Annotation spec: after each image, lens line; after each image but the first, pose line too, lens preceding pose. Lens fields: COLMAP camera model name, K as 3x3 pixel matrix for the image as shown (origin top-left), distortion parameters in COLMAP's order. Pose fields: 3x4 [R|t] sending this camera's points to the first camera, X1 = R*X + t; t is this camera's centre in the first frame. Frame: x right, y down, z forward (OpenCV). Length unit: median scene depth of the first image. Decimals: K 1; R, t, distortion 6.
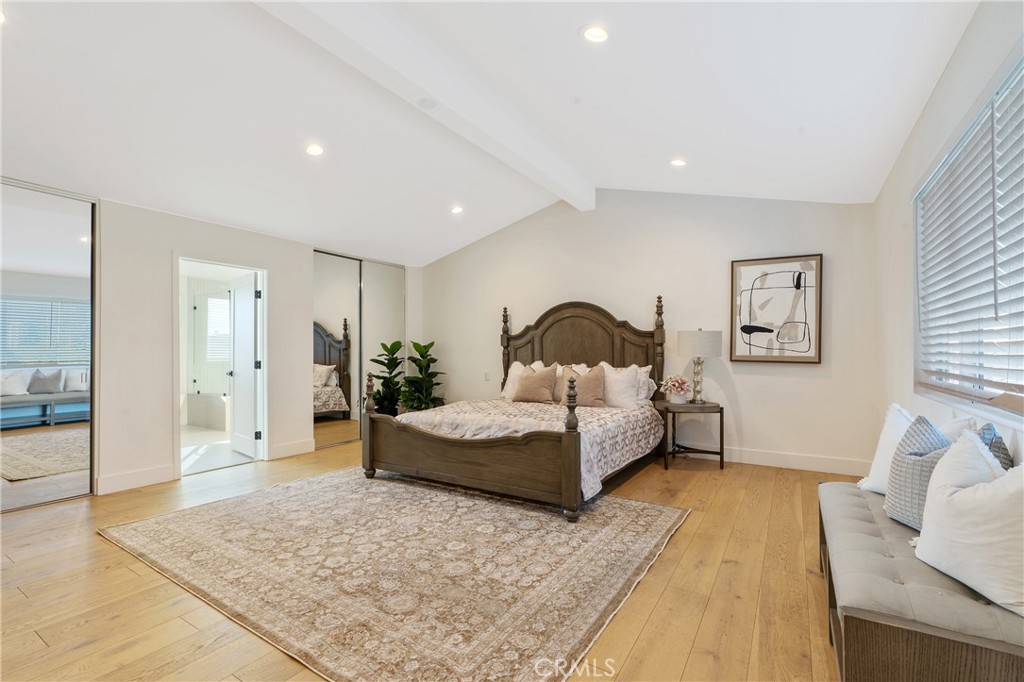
lens RADIAL K [[451.4, 0, 513.4], [0, 451.4, 346.4], [0, 0, 1]] dist [-0.009743, 0.001323]
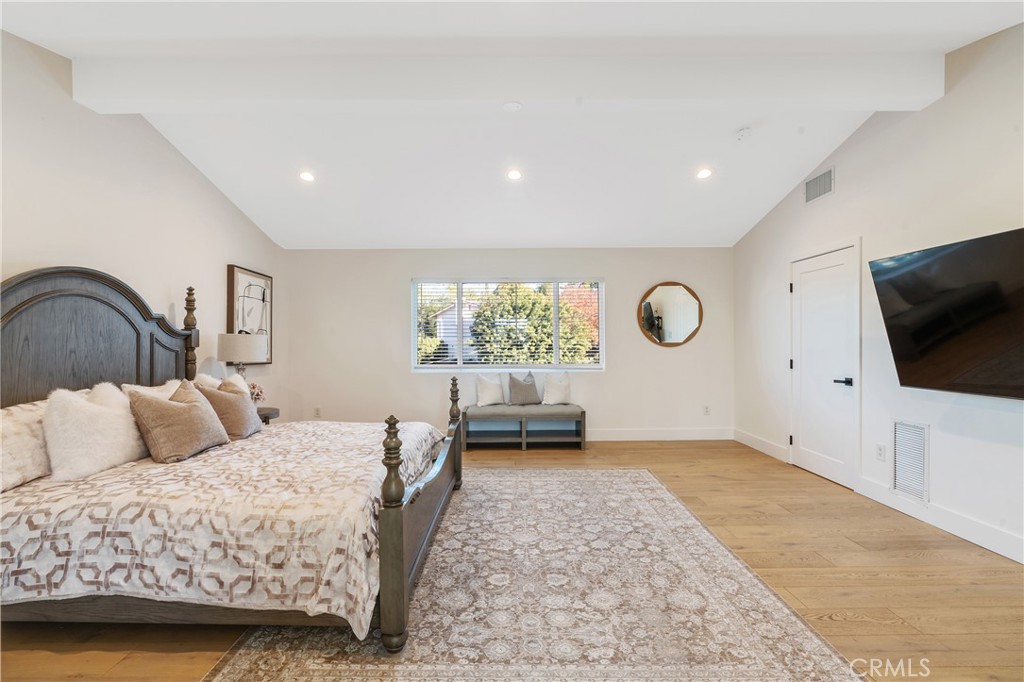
lens RADIAL K [[451.4, 0, 498.3], [0, 451.4, 346.0], [0, 0, 1]] dist [-0.009743, 0.001323]
pose [[-0.513171, 0.002351, 0.858283, -0.776869], [-0.004552, 0.999975, -0.005461, -0.009179], [-0.858274, -0.006709, -0.513148, 1.173231]]
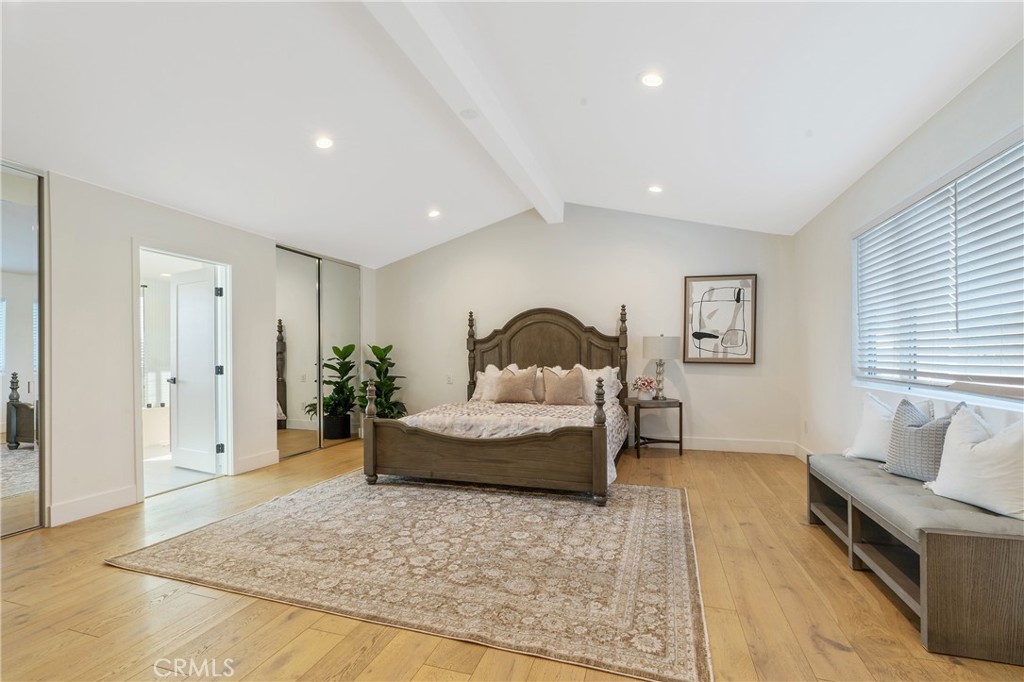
lens RADIAL K [[451.4, 0, 515.6], [0, 451.4, 355.2], [0, 0, 1]] dist [-0.009743, 0.001323]
pose [[0.968513, -0.002324, 0.248950, -0.265655], [-0.000453, 0.999938, 0.011098, 0.000999], [-0.248961, -0.010861, 0.968453, -0.022093]]
